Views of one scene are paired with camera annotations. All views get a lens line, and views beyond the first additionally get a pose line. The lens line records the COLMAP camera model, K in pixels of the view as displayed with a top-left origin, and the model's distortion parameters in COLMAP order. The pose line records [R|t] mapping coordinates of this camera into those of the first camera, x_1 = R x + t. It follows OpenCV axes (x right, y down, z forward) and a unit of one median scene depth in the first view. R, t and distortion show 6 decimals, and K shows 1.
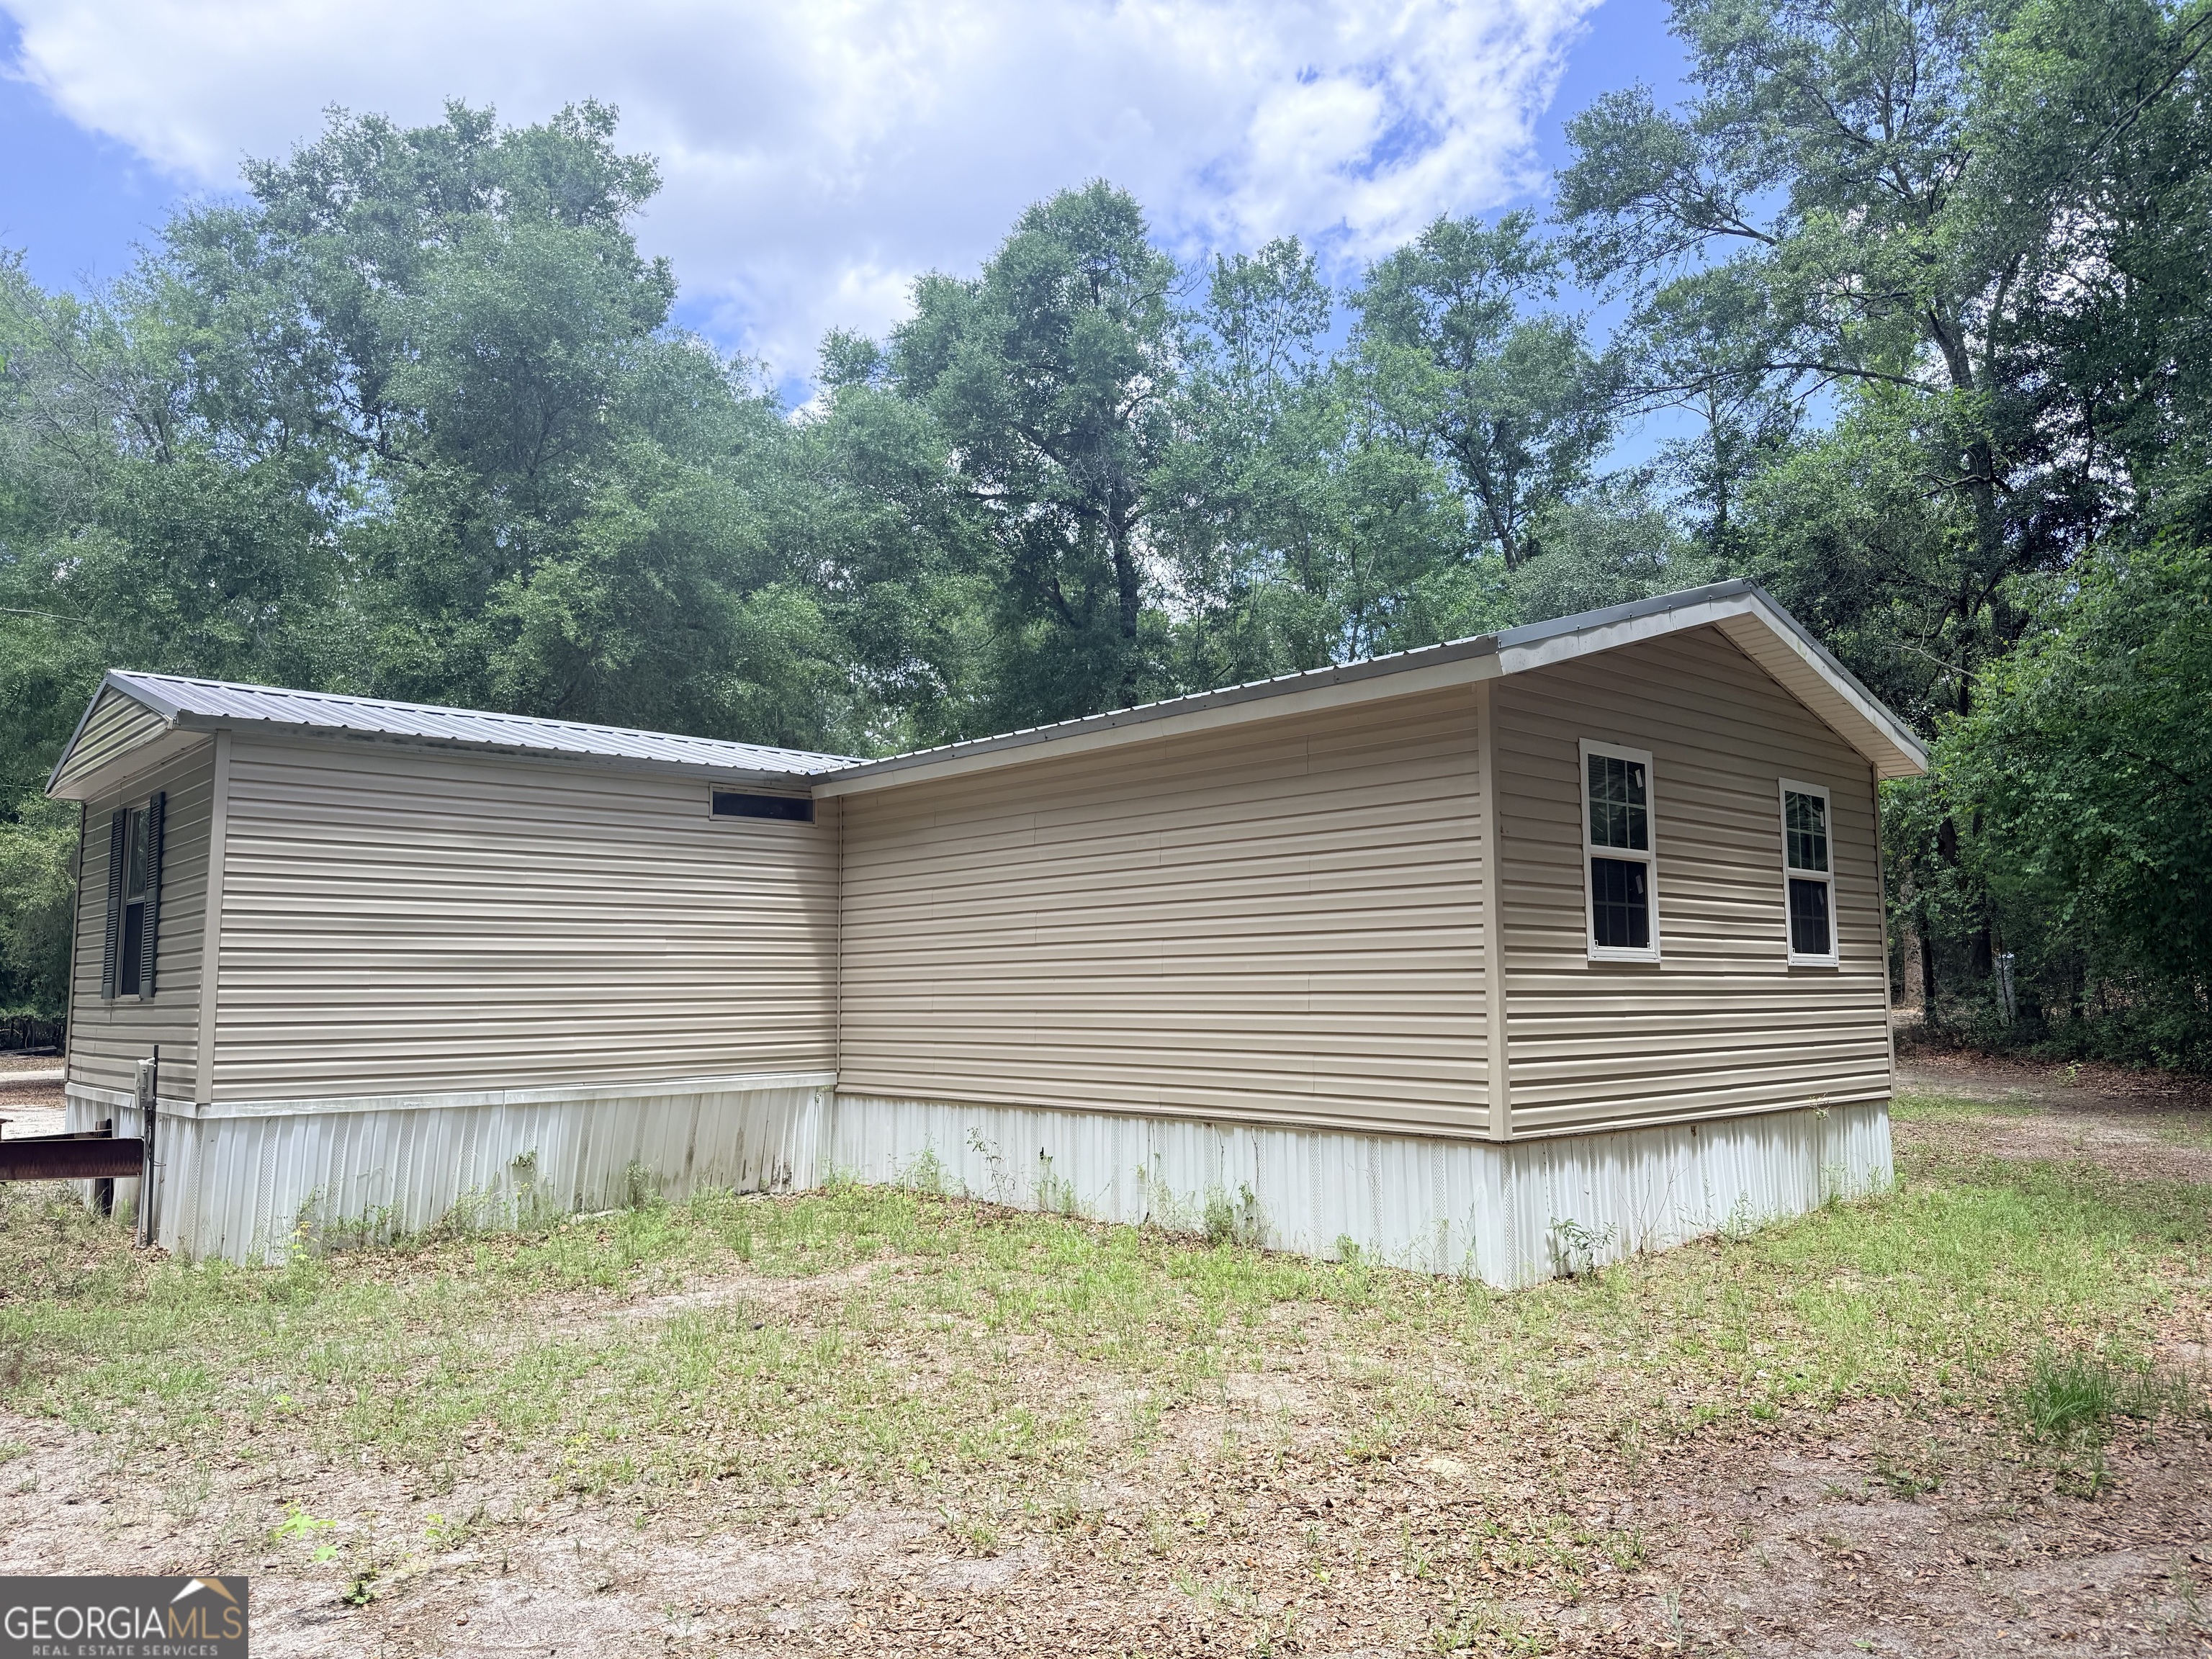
lens RADIAL K [[1547.9, 0, 1106.0], [0, 1547.9, 829.5], [0, 0, 1]] dist [-0.004355, -0.003122]
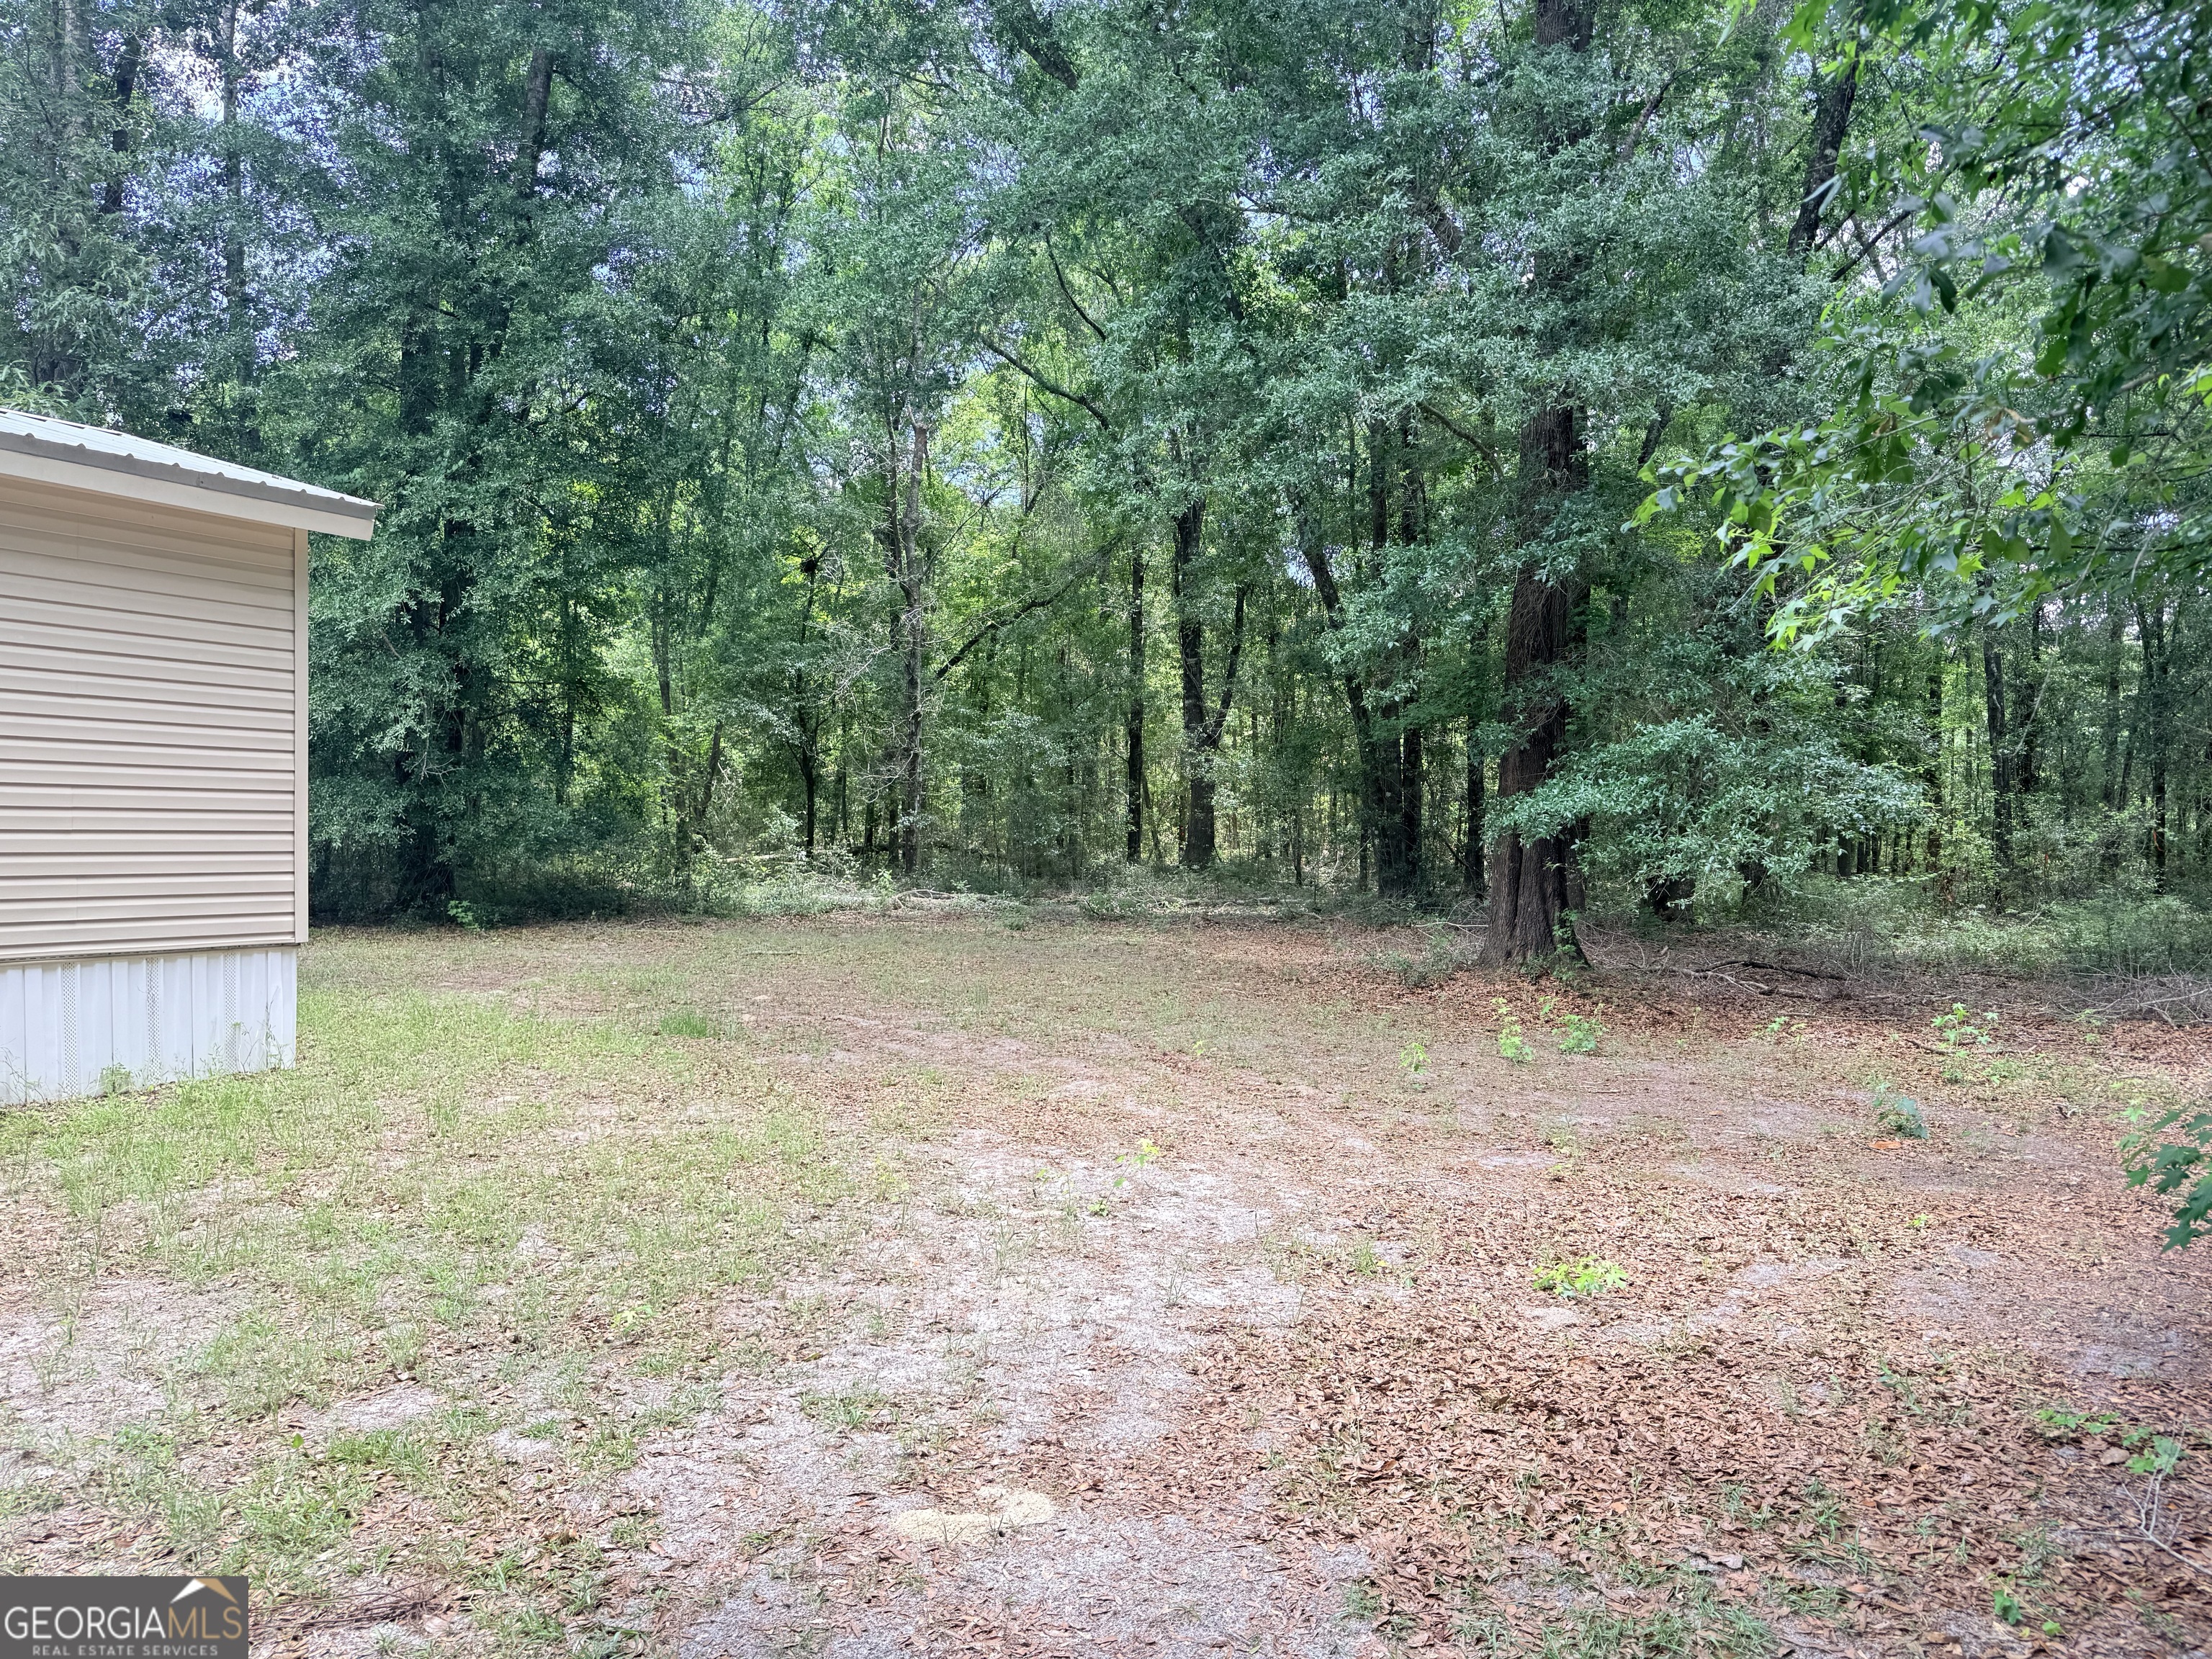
lens RADIAL K [[1547.9, 0, 1106.0], [0, 1547.9, 829.5], [0, 0, 1]] dist [-0.004355, -0.003122]
pose [[-0.283722, 0.010332, 0.958851, -1.617506], [-0.099246, 0.994255, -0.040080, 0.170895], [-0.953757, -0.106533, -0.281067, 1.239474]]
